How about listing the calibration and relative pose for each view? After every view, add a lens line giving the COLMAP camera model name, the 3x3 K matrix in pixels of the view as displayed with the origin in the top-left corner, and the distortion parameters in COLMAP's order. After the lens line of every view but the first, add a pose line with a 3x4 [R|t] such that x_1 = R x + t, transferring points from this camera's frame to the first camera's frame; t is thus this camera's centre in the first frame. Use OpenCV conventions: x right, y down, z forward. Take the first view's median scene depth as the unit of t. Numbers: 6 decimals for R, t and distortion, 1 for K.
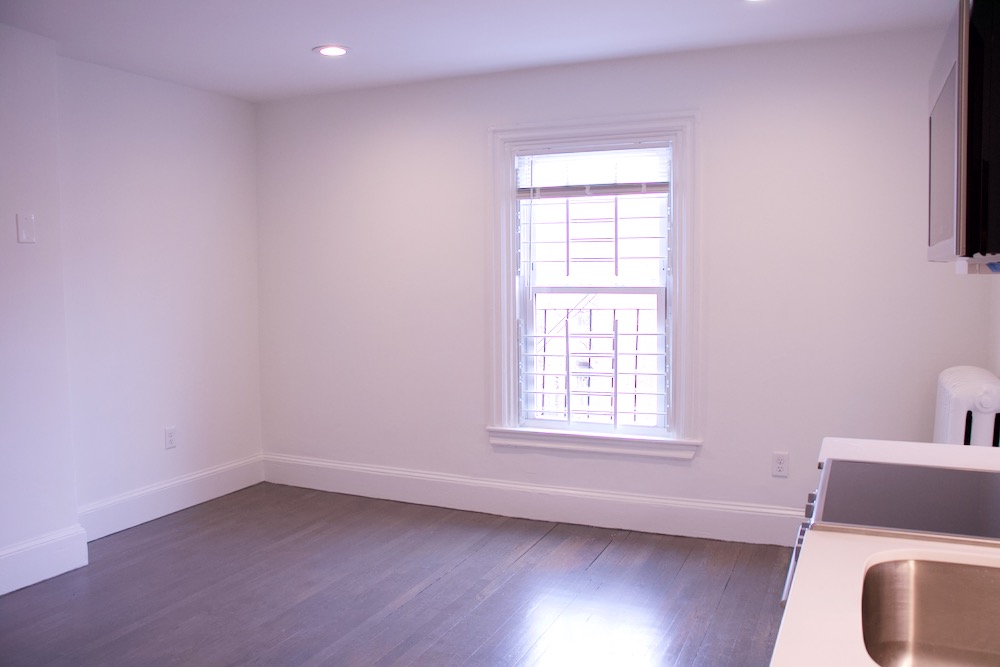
lens RADIAL K [[823.1, 0, 499.3], [0, 823.1, 330.3], [0, 0, 1]] dist [-0.155812, 0.106532]
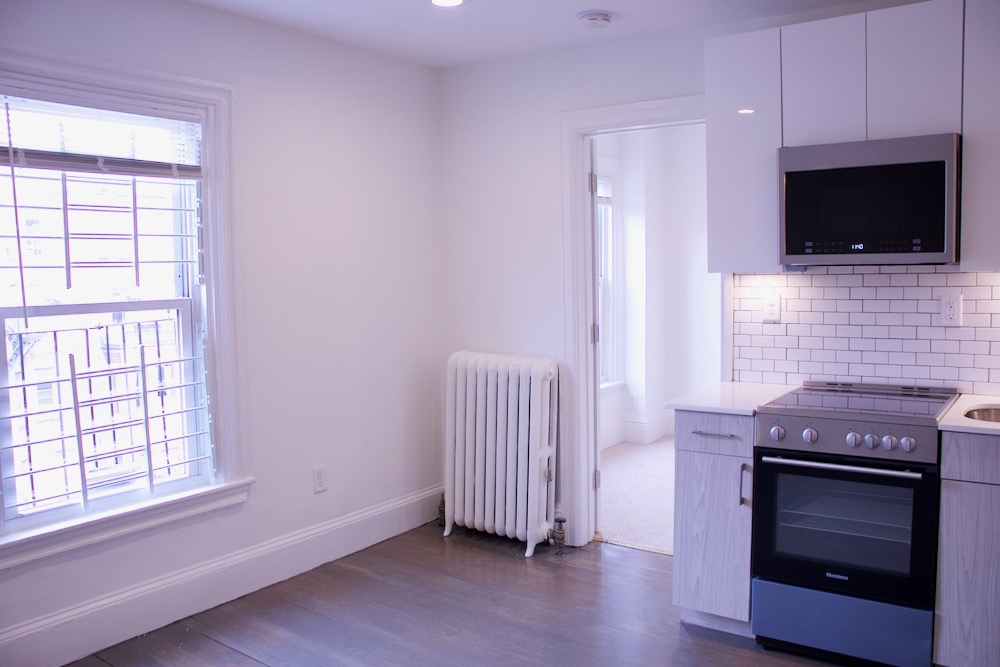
lens RADIAL K [[823.1, 0, 480.4], [0, 823.1, 337.8], [0, 0, 1]] dist [-0.155812, 0.106532]
pose [[0.204950, -0.076844, 0.975751, -0.498760], [0.082488, 0.994723, 0.061013, -0.039354], [-0.975290, 0.067983, 0.210207, 0.558215]]
